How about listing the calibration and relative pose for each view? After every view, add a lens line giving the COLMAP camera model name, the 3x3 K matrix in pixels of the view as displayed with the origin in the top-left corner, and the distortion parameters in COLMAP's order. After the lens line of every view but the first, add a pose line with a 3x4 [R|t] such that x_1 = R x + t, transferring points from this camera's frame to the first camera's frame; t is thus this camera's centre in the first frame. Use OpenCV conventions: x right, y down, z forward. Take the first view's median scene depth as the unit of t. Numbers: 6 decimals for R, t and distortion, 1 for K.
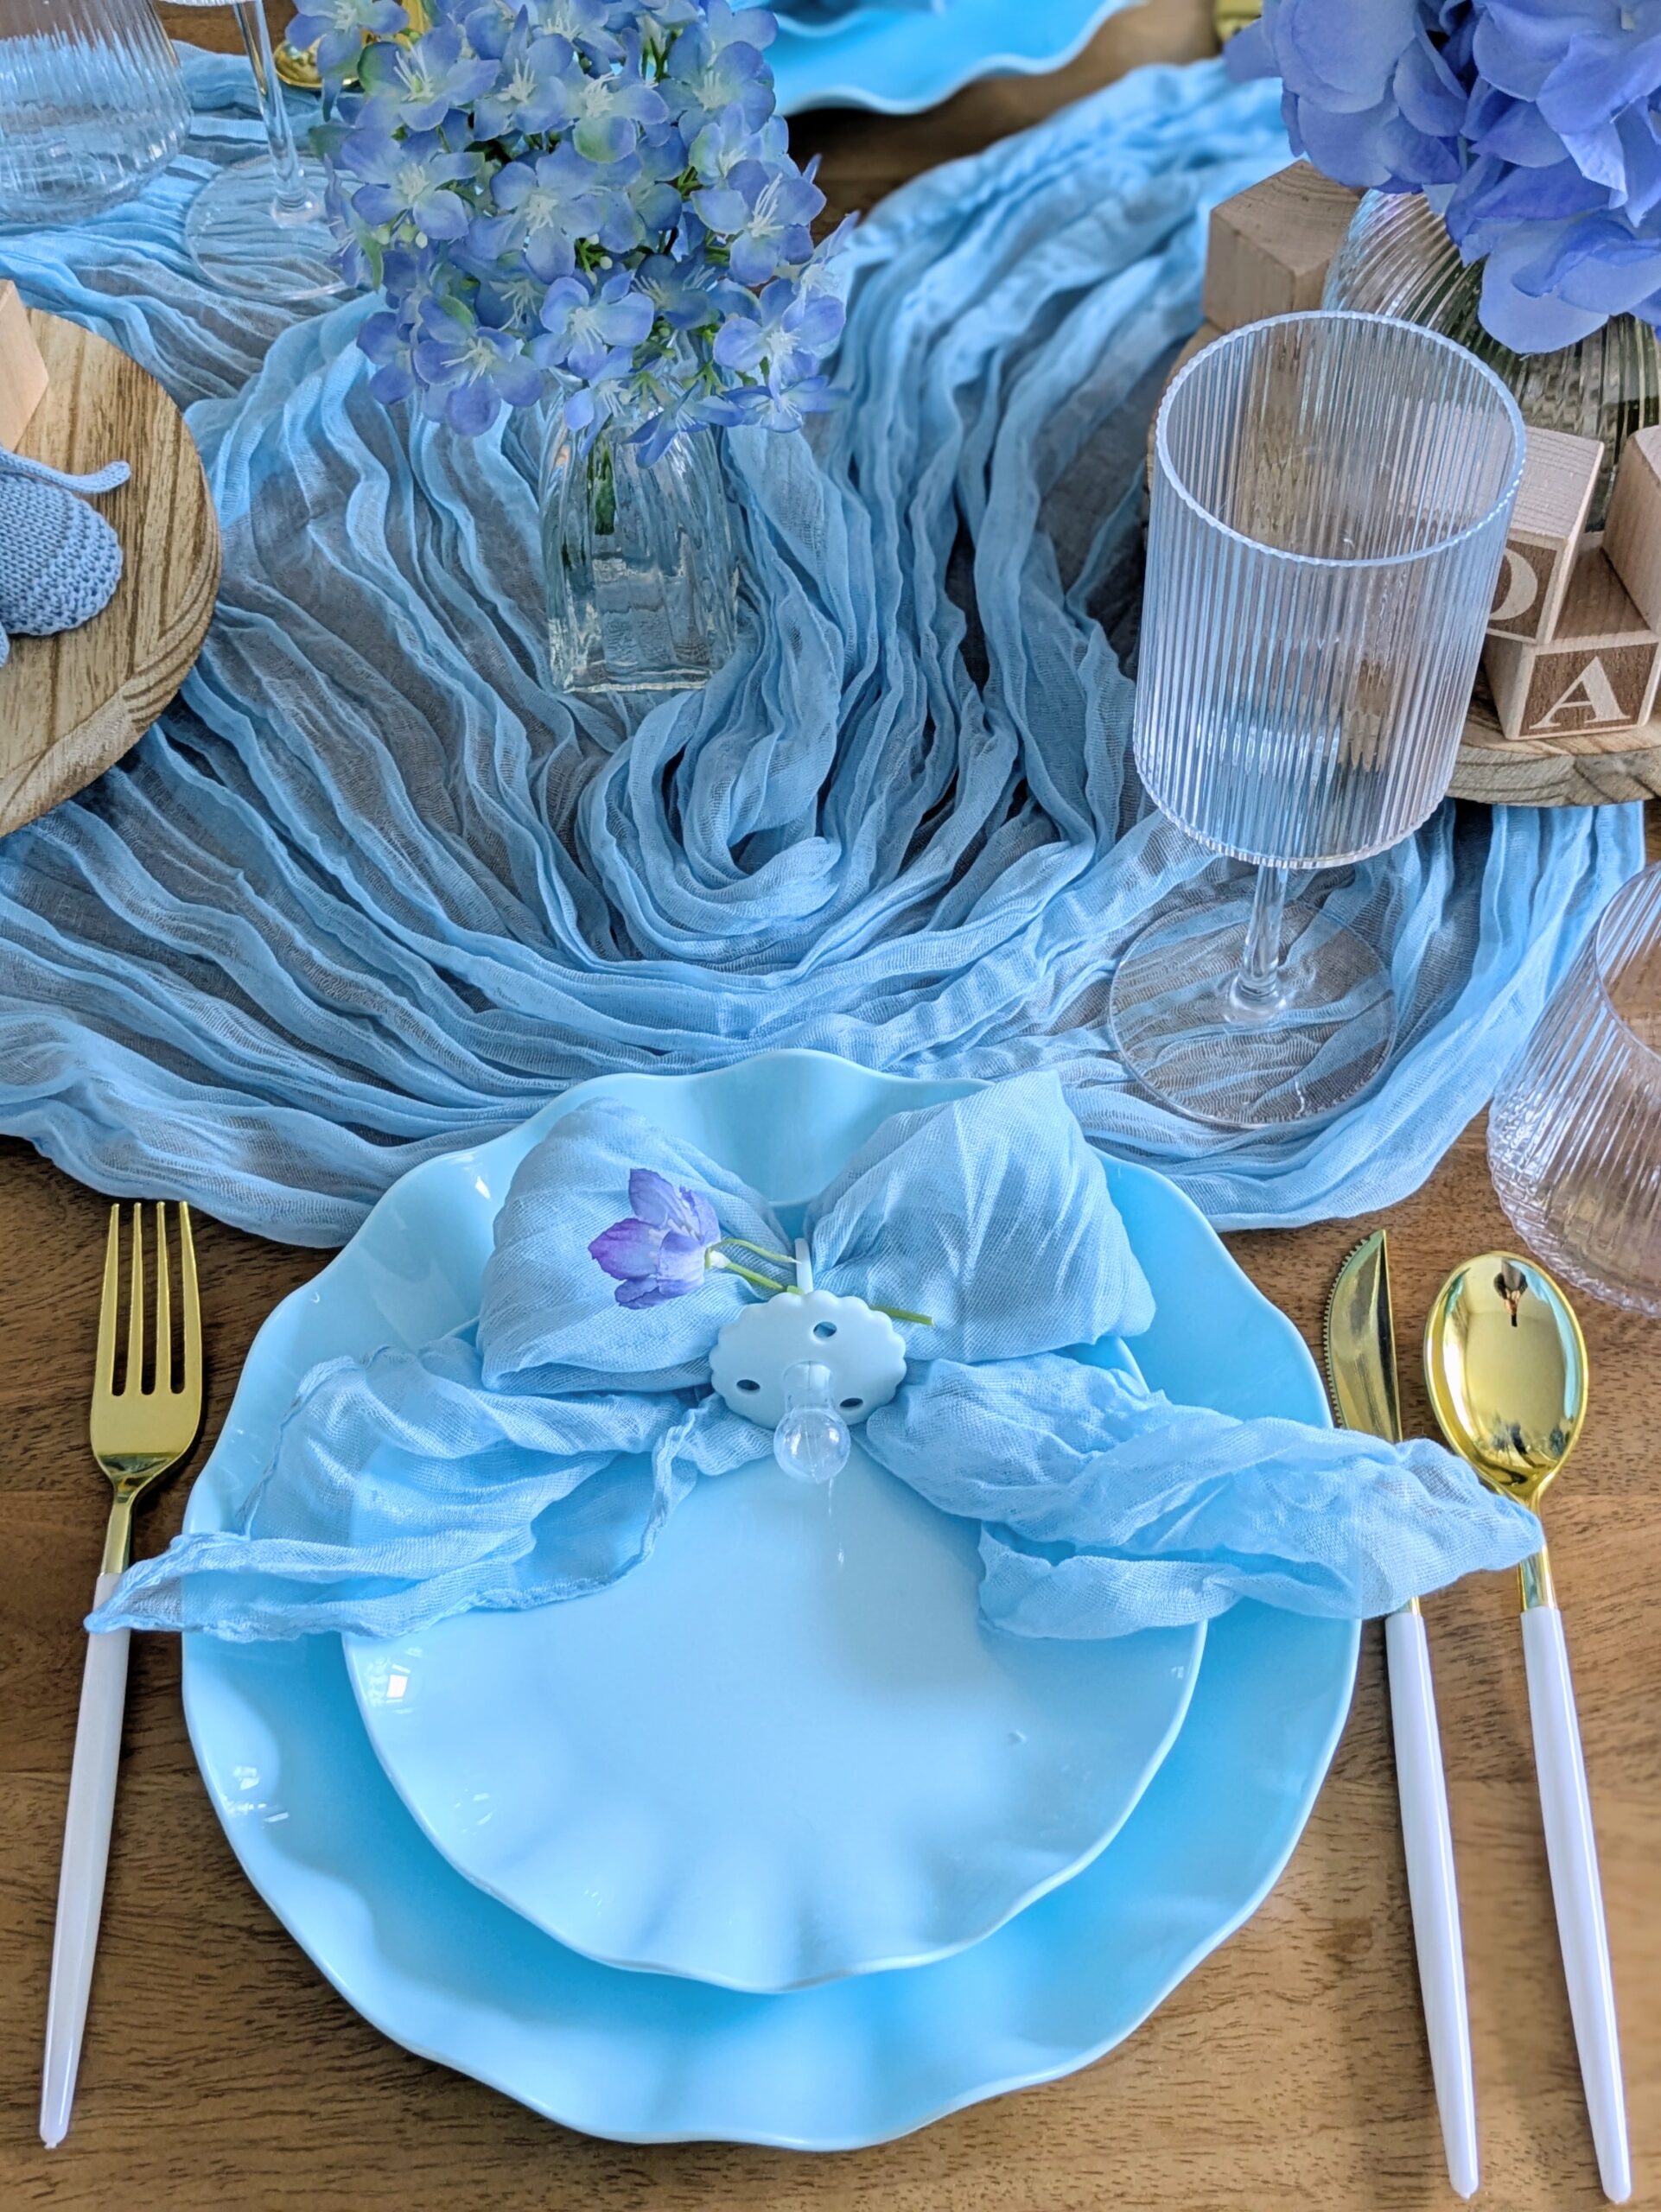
lens RADIAL K [[1899.0, 0, 832.5], [0, 1899.0, 1099.4], [0, 0, 1]] dist [0.037846, -0.041612]
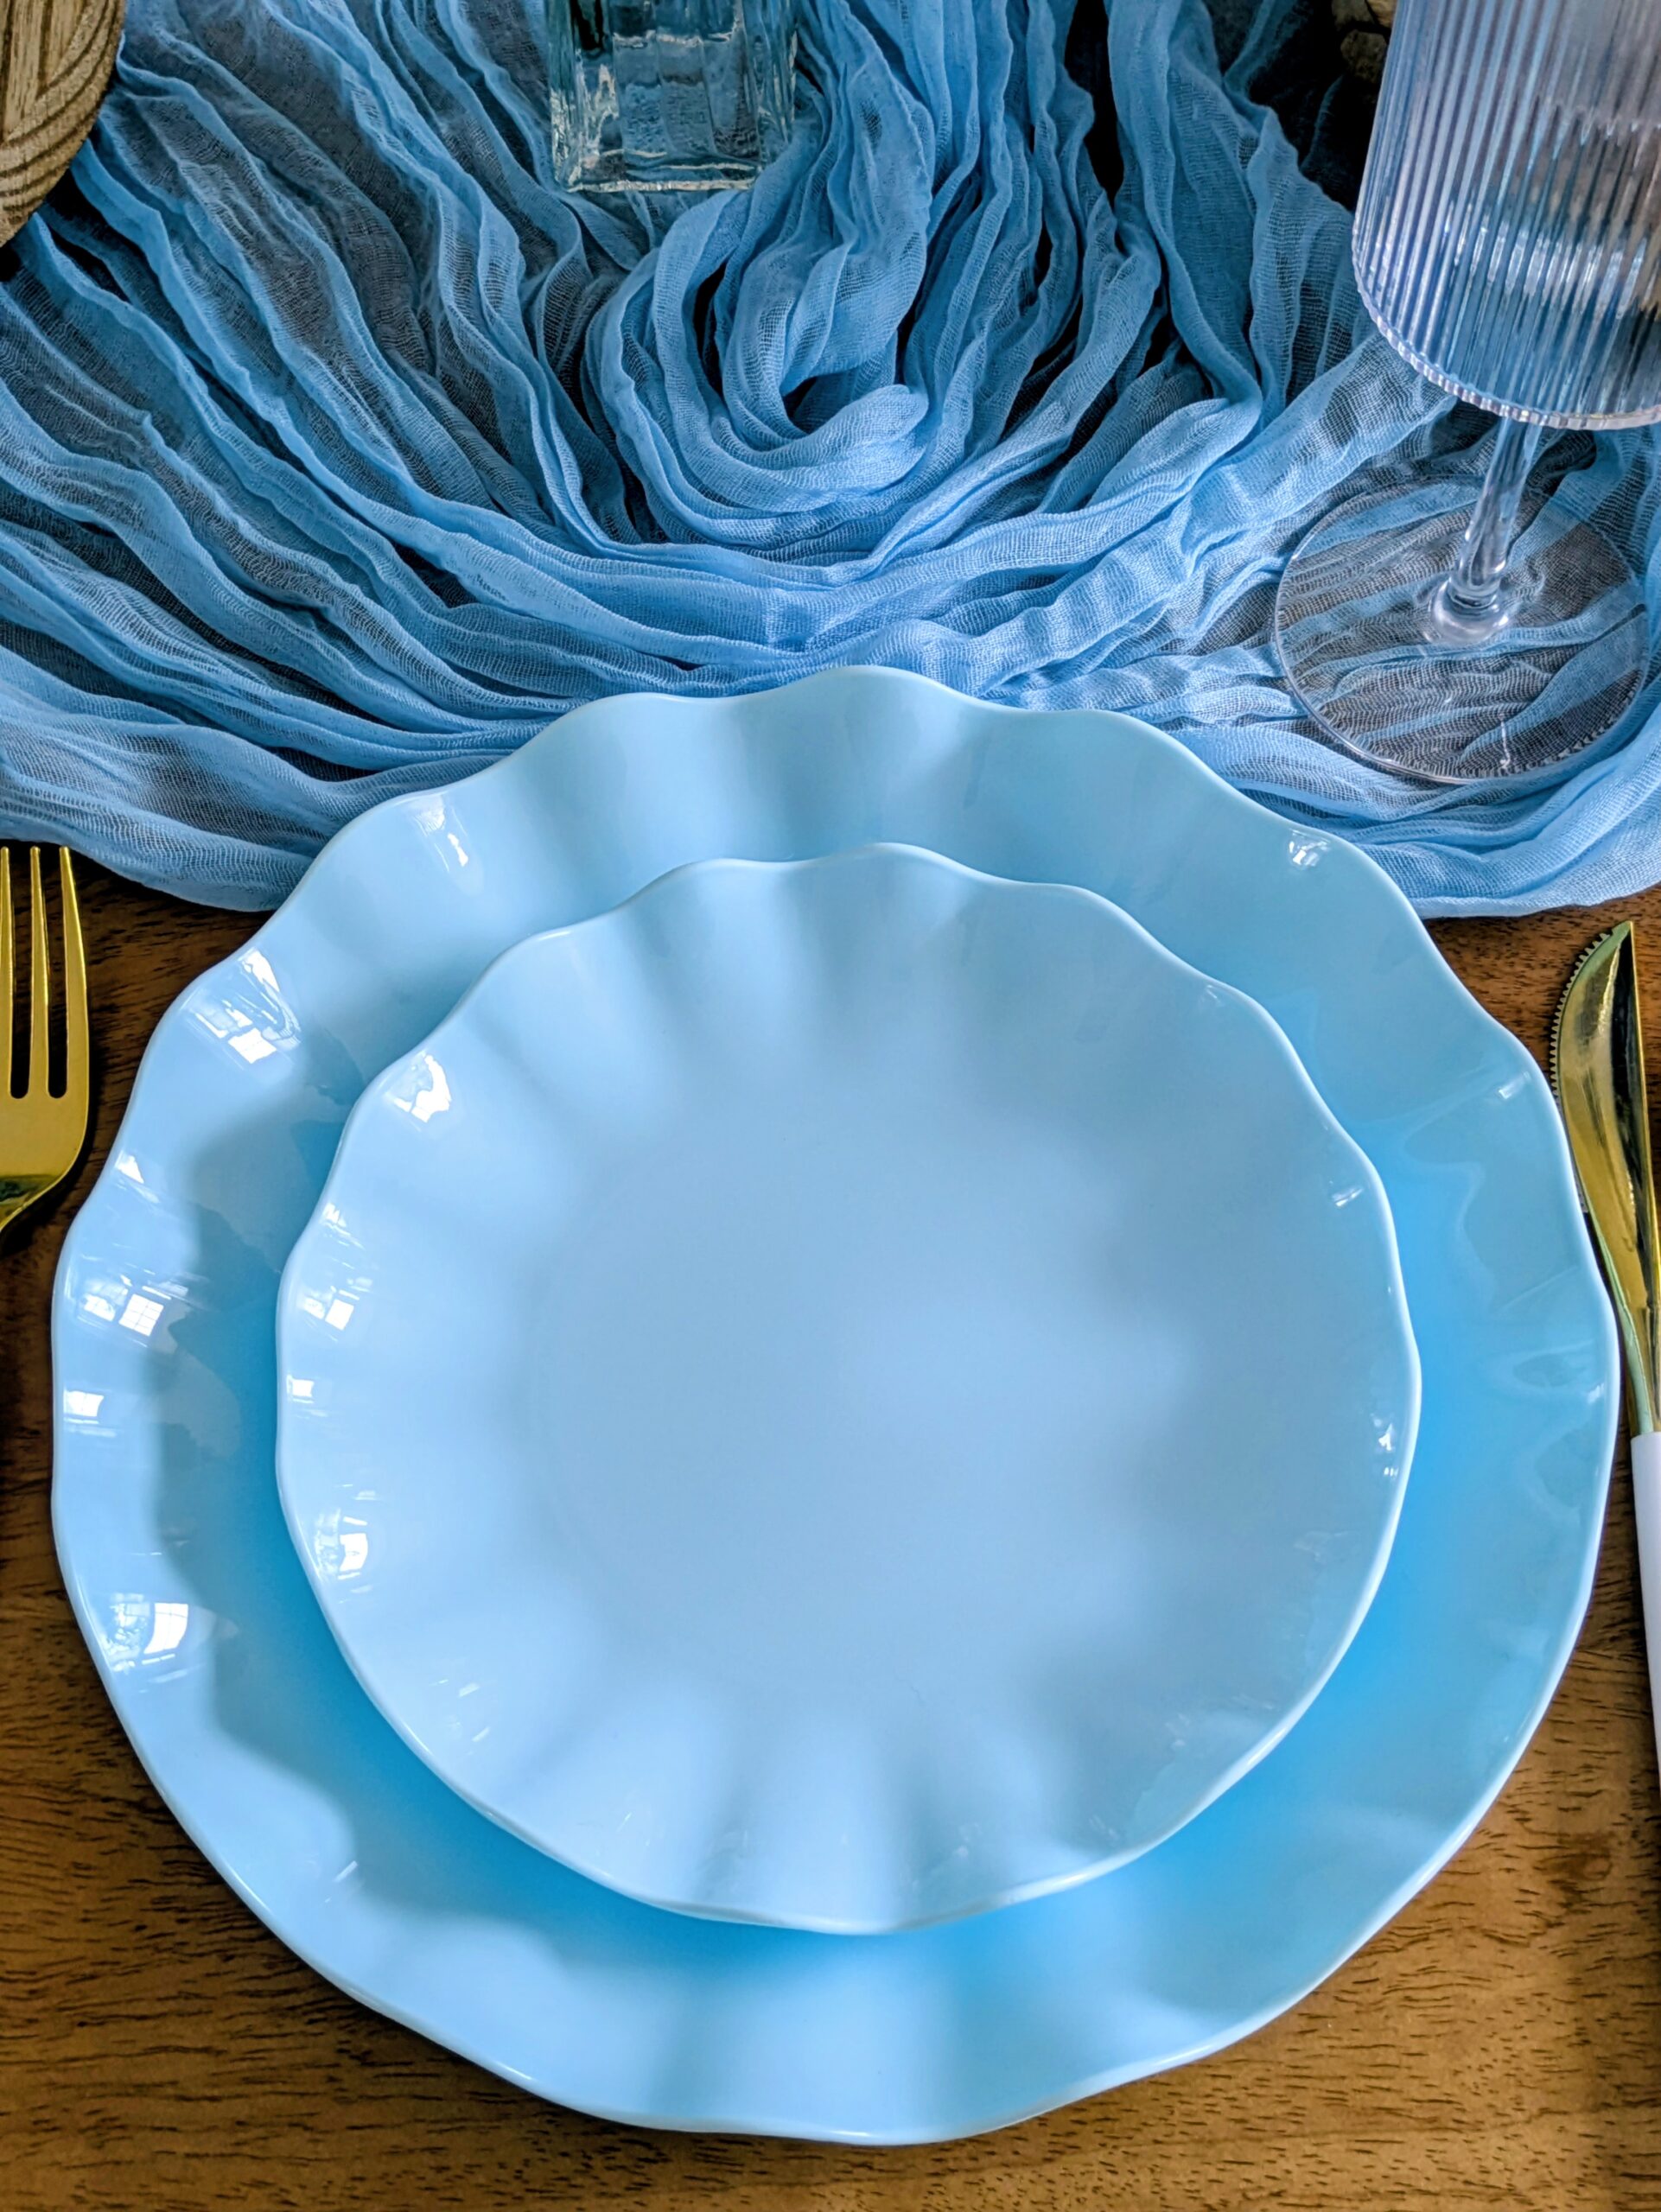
lens RADIAL K [[1899.0, 0, 776.4], [0, 1899.0, 1013.0], [0, 0, 1]] dist [0.037846, -0.041612]
pose [[0.999041, 0.028236, -0.033458, -0.025521], [-0.023260, 0.989771, 0.140758, 0.004940], [0.037090, -0.139845, 0.989479, 0.220826]]
